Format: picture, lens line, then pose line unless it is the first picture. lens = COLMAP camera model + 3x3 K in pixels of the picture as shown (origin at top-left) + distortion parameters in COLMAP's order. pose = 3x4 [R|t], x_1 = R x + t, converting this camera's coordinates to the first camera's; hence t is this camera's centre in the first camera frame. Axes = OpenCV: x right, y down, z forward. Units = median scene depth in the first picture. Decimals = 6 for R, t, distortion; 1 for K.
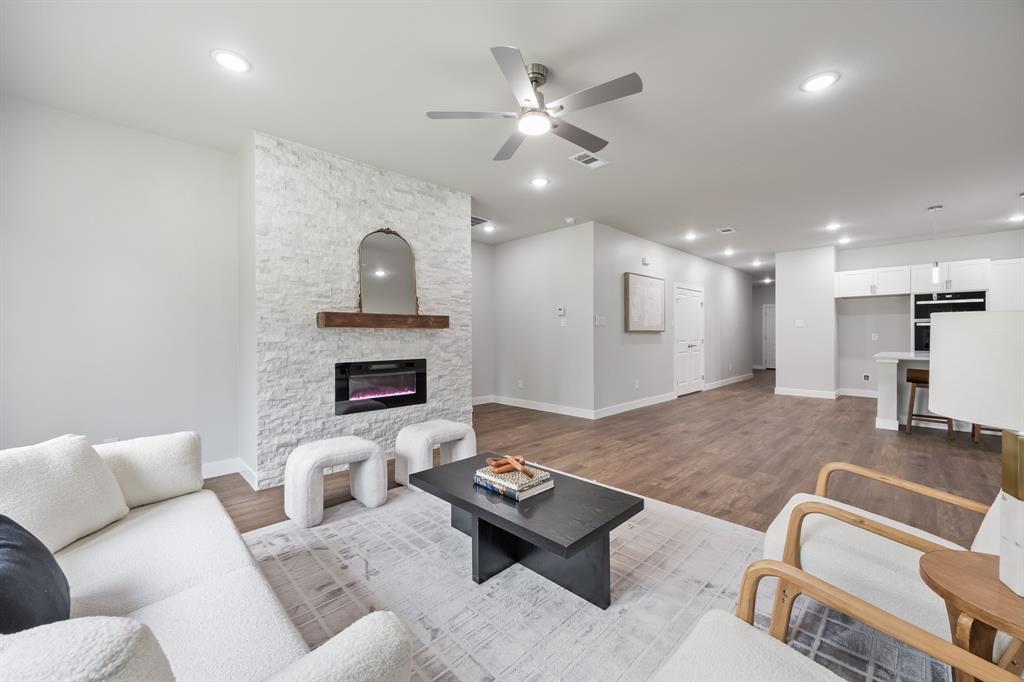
lens RADIAL K [[401.9, 0, 512.1], [0, 401.9, 336.6], [0, 0, 1]] dist [0.002841, 0.000256]
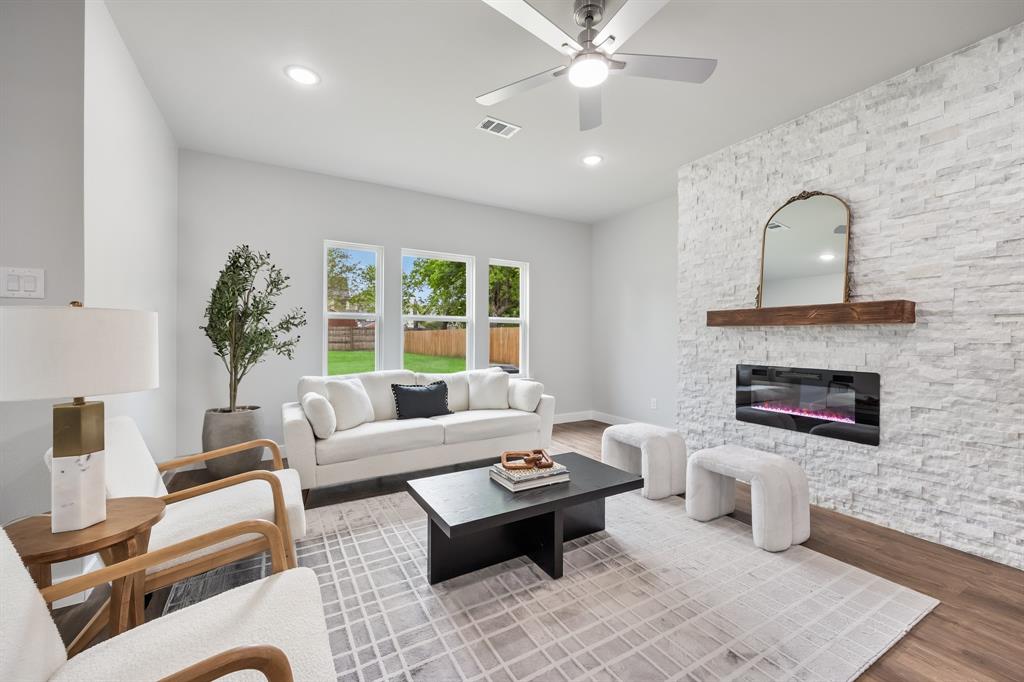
lens RADIAL K [[409.9, 0, 512.0], [0, 409.9, 336.9], [0, 0, 1]] dist [0.006360, -0.000058]
pose [[-0.244867, 0.005263, -0.969542, 0.564529], [-0.007552, 0.999945, 0.007336, -0.000778], [0.969527, 0.009118, -0.244814, 0.658556]]
